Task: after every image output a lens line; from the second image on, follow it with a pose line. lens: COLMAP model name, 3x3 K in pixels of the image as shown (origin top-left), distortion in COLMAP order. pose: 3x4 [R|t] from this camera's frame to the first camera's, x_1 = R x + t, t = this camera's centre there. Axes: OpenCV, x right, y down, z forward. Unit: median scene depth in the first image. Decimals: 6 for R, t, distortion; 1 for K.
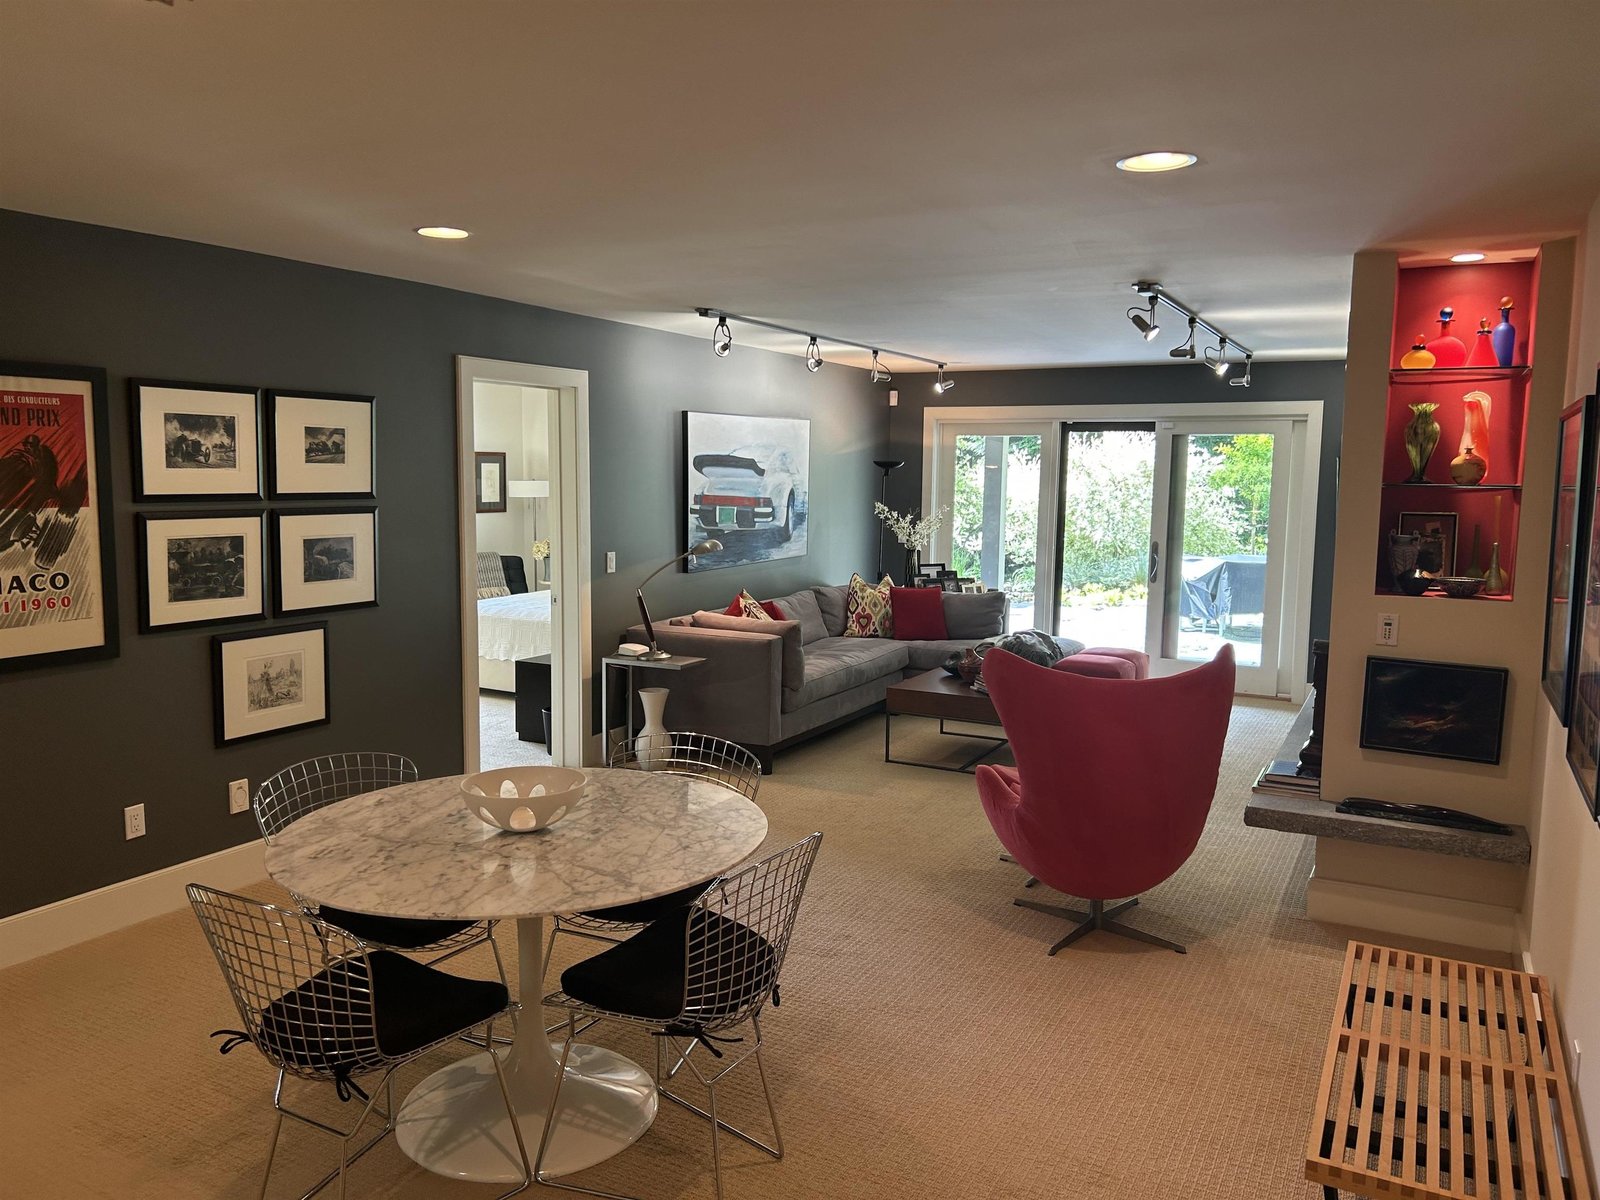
lens RADIAL K [[1210.3, 0, 802.8], [0, 1210.3, 609.2], [0, 0, 1]] dist [0.029287, -0.005036]
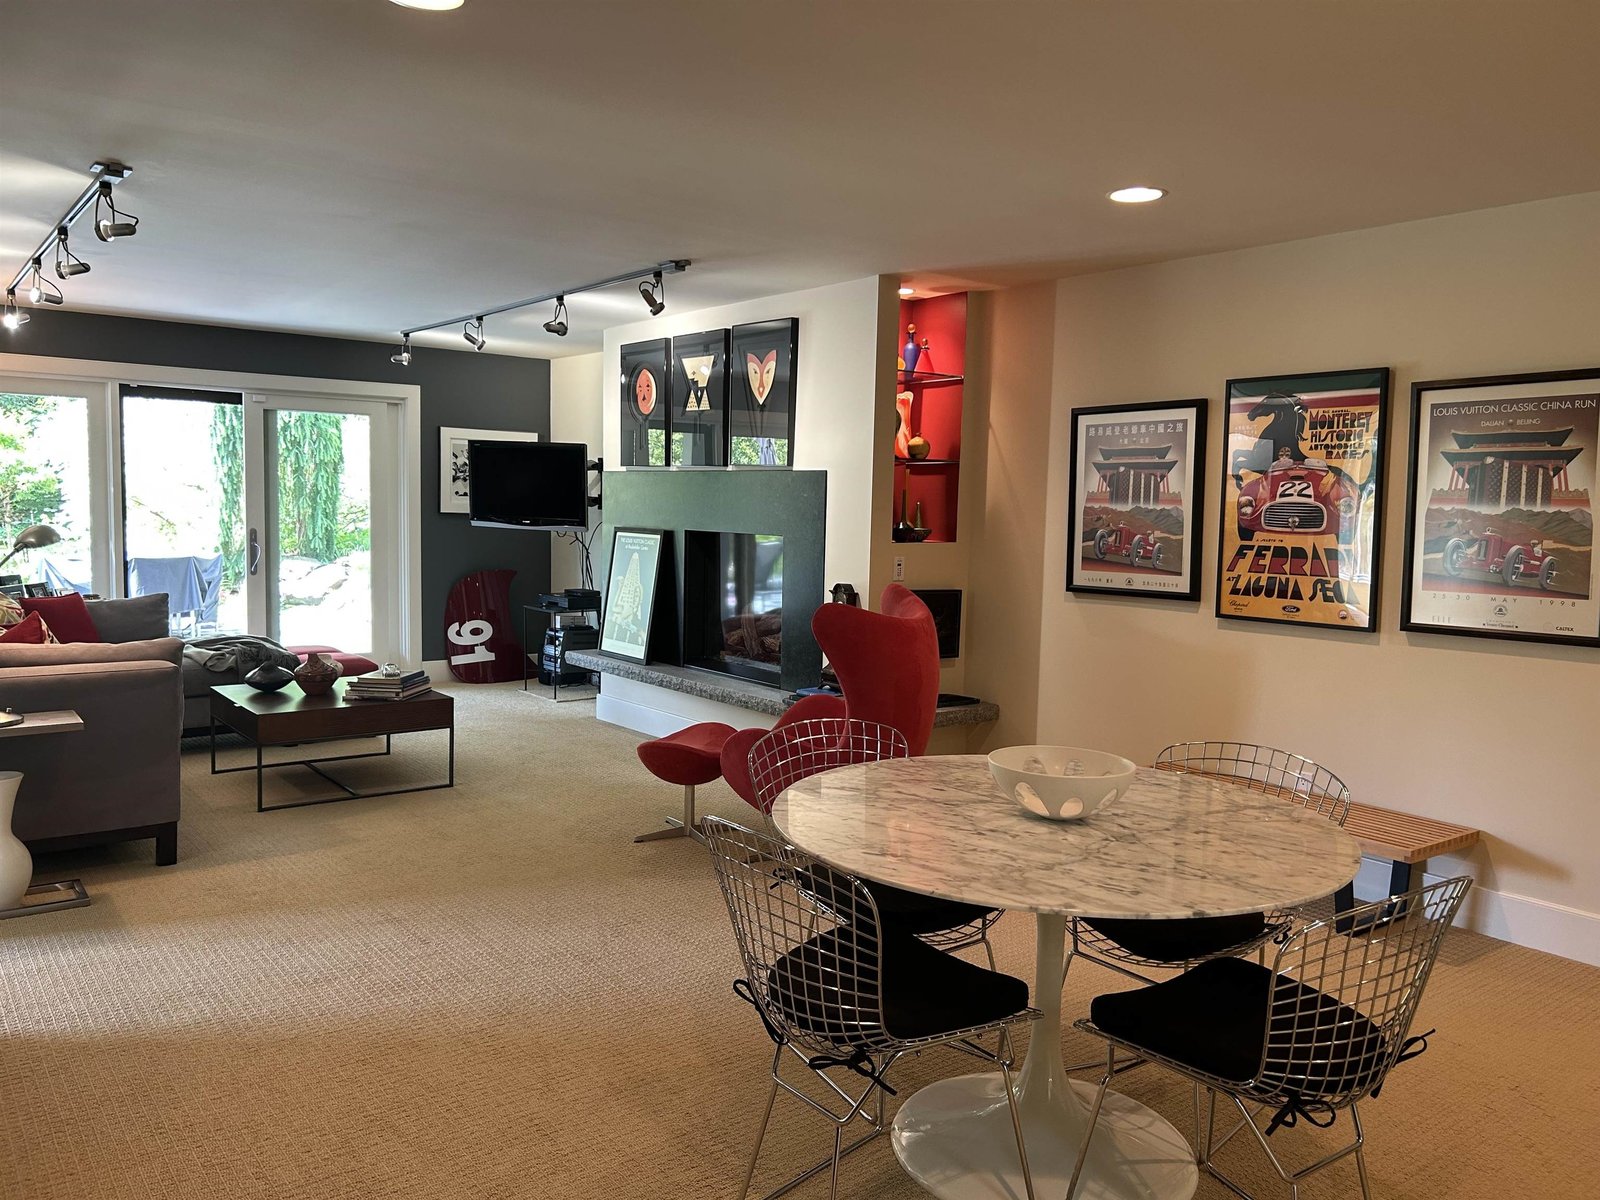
lens RADIAL K [[1210.3, 0, 802.8], [0, 1210.3, 609.2], [0, 0, 1]] dist [0.029287, -0.005036]
pose [[0.406150, -0.081684, 0.910148, -0.747534], [0.086690, 0.994949, 0.050609, -0.015198], [-0.909685, 0.058346, 0.411179, 0.567022]]
